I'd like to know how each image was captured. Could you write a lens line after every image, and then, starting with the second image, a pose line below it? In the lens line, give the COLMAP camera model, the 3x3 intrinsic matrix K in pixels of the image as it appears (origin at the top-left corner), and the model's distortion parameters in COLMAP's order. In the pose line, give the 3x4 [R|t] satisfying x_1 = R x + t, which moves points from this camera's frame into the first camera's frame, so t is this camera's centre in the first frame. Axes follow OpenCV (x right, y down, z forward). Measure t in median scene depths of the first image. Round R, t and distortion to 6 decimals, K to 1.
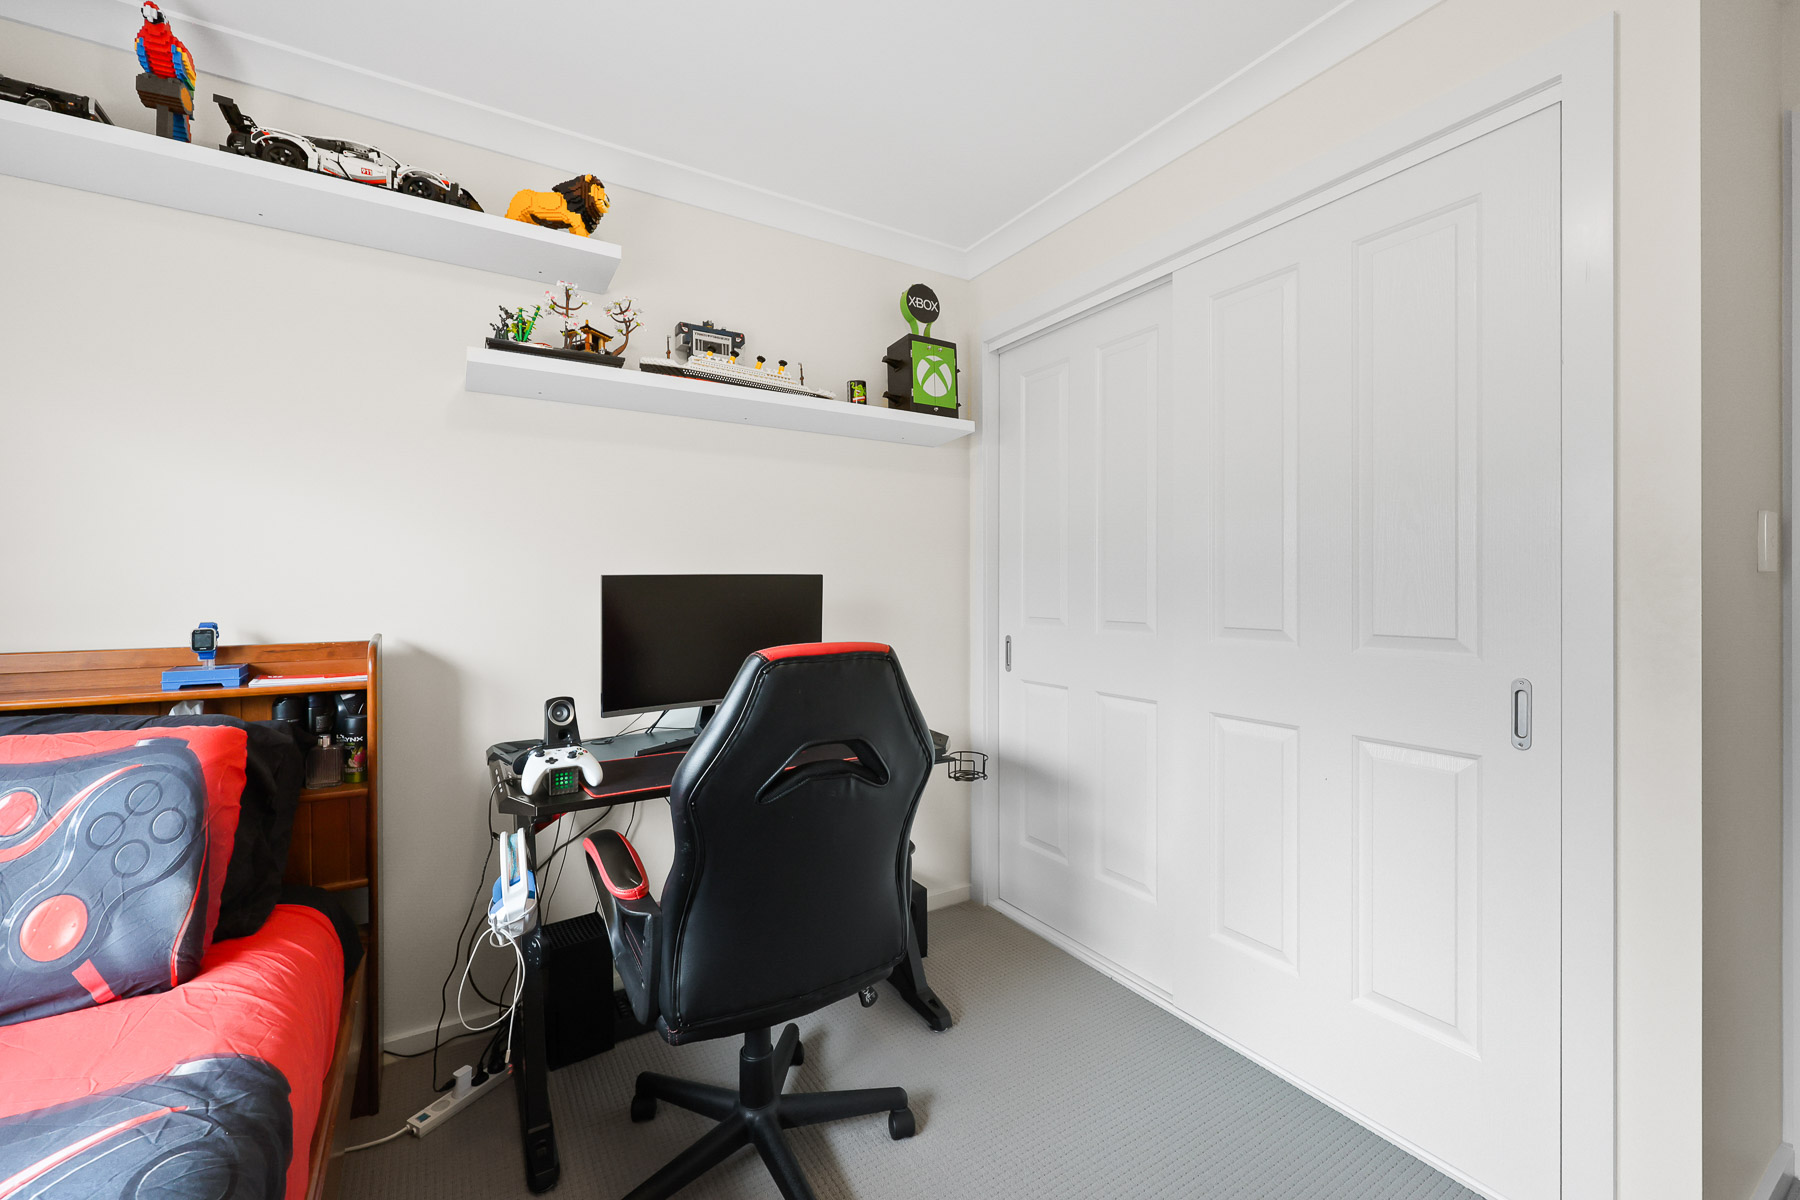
lens RADIAL K [[723.5, 0, 903.9], [0, 723.5, 597.8], [0, 0, 1]] dist [-0.001608, 0.000508]
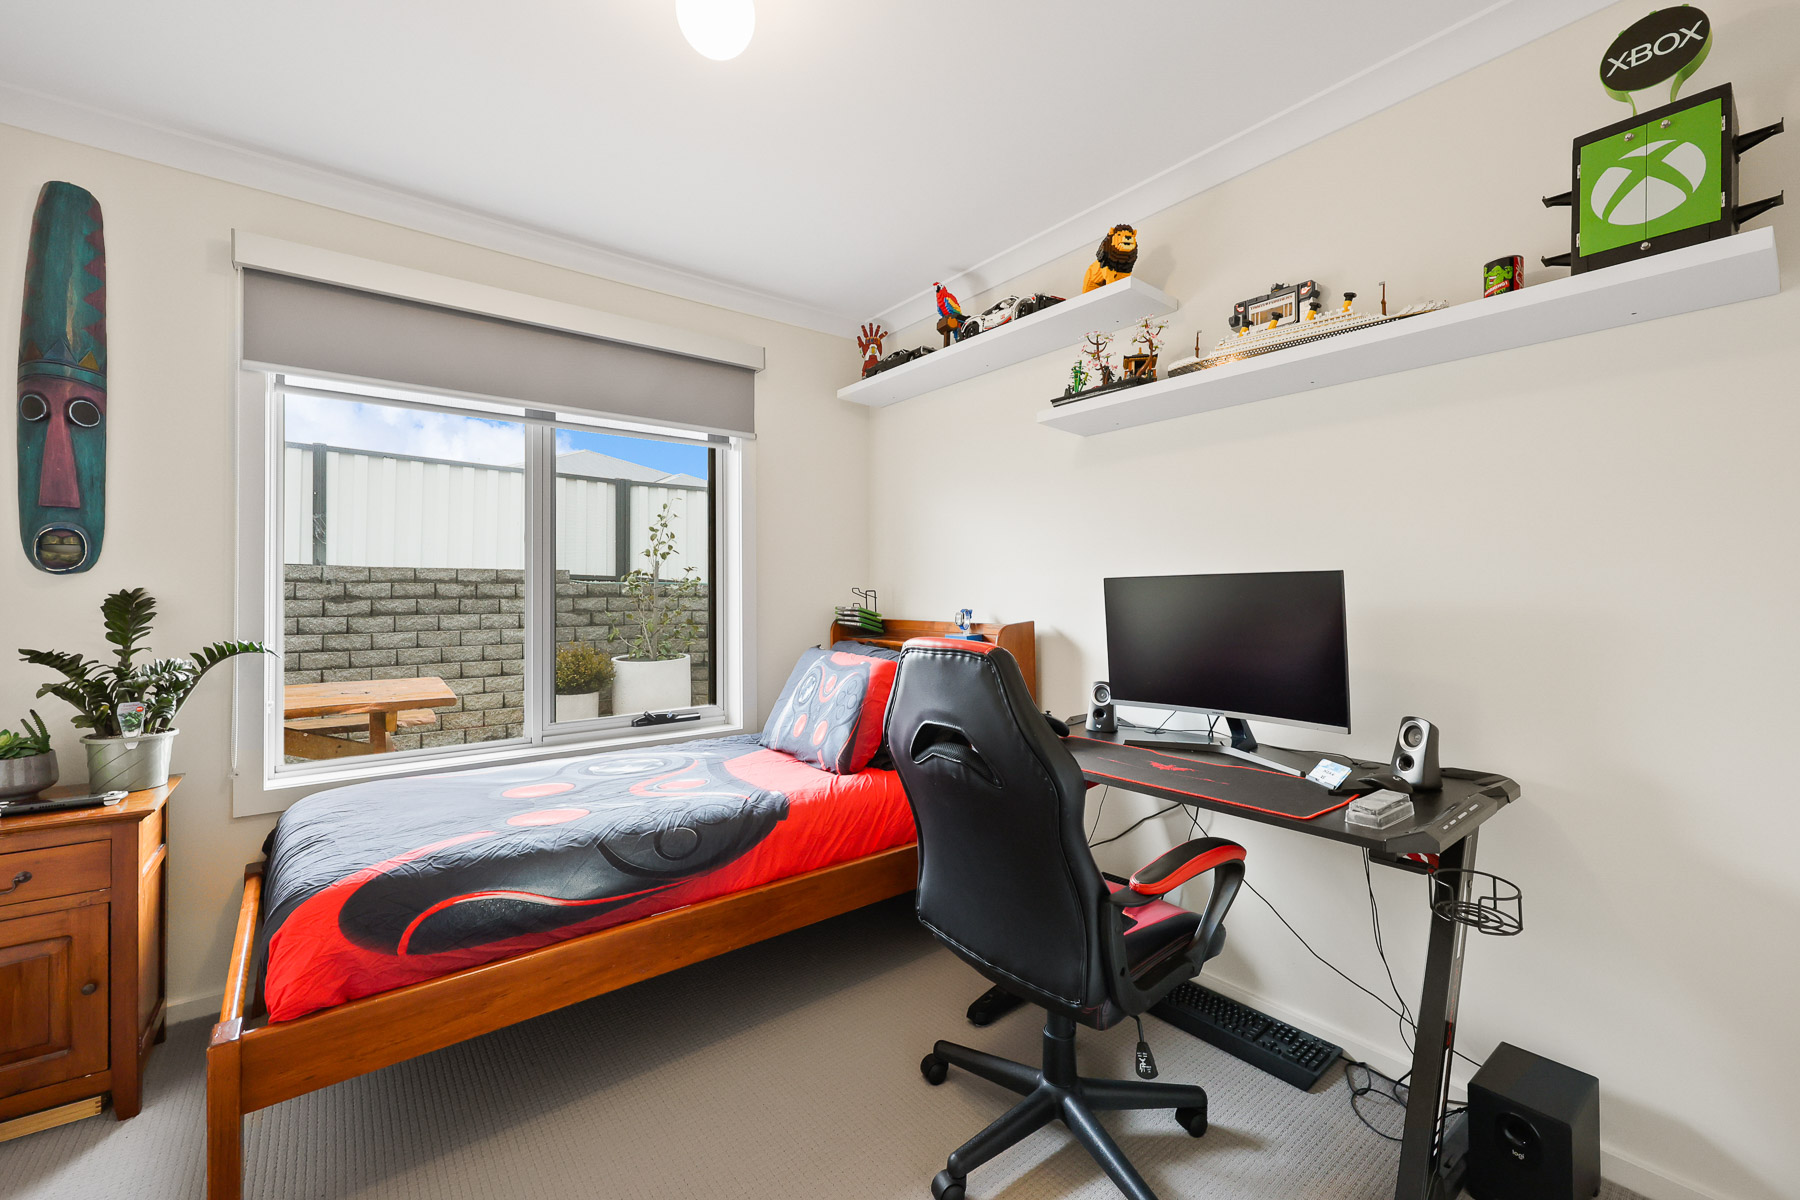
lens RADIAL K [[723.5, 0, 896.7], [0, 723.5, 591.0], [0, 0, 1]] dist [-0.001608, 0.000508]
pose [[0.116141, 0.001452, -0.993232, 0.615341], [-0.014313, 0.999898, -0.000212, -0.004509], [0.993130, 0.014241, 0.116150, 0.499350]]
